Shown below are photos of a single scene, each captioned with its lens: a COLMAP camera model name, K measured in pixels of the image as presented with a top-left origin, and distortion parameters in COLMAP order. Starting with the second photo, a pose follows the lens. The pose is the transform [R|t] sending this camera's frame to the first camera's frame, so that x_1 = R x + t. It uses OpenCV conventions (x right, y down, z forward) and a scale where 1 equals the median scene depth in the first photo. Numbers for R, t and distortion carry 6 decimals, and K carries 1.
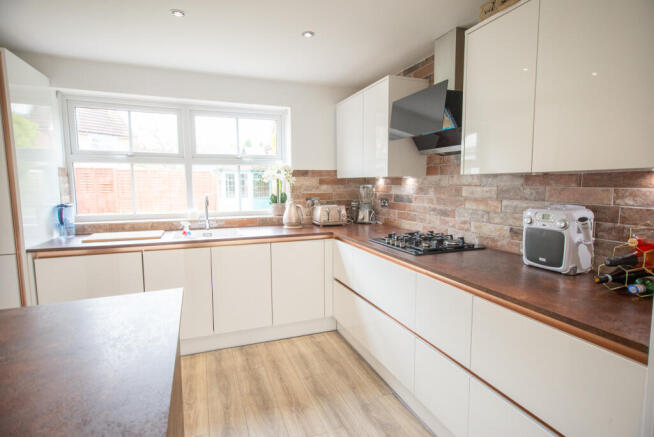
lens RADIAL K [[338.1, 0, 331.5], [0, 338.1, 216.8], [0, 0, 1]] dist [0.016565, 0.002129]
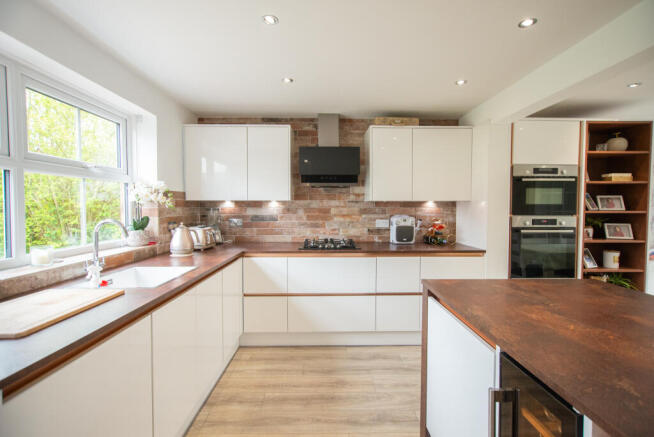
lens RADIAL K [[297.6, 0, 326.2], [0, 297.6, 216.9], [0, 0, 1]] dist [-0.004488, 0.000399]
pose [[0.367662, -0.025016, 0.929623, -0.856441], [0.092385, 0.995676, -0.009744, -0.031578], [-0.925359, 0.089466, 0.368383, 0.454399]]
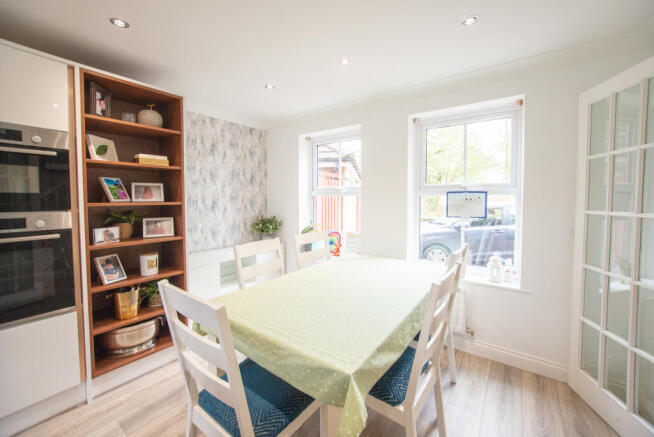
lens RADIAL K [[265.2, 0, 333.7], [0, 265.2, 207.3], [0, 0, 1]] dist [-0.000111, -0.000005]
pose [[-0.527421, -0.024397, 0.849254, -0.397477], [0.093032, 0.991918, 0.086272, 0.029596], [-0.844495, 0.124509, -0.520889, -0.158882]]
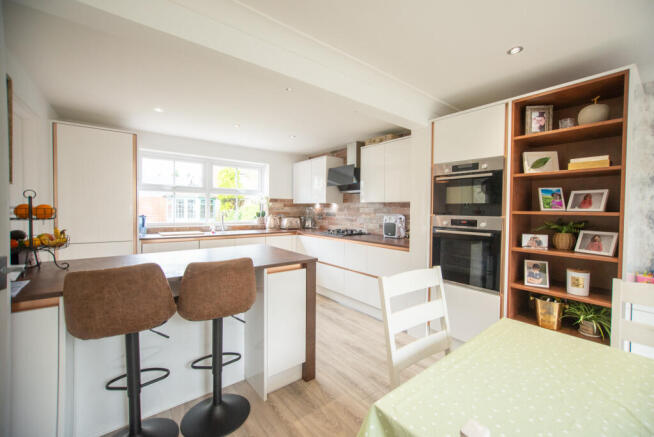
lens RADIAL K [[266.4, 0, 328.2], [0, 266.4, 214.4], [0, 0, 1]] dist [0.000100, -0.000109]
pose [[0.960780, 0.011093, 0.277088, -0.273315], [0.011447, 0.996761, -0.079598, 0.082461], [-0.277074, 0.079648, 0.957542, -0.565524]]
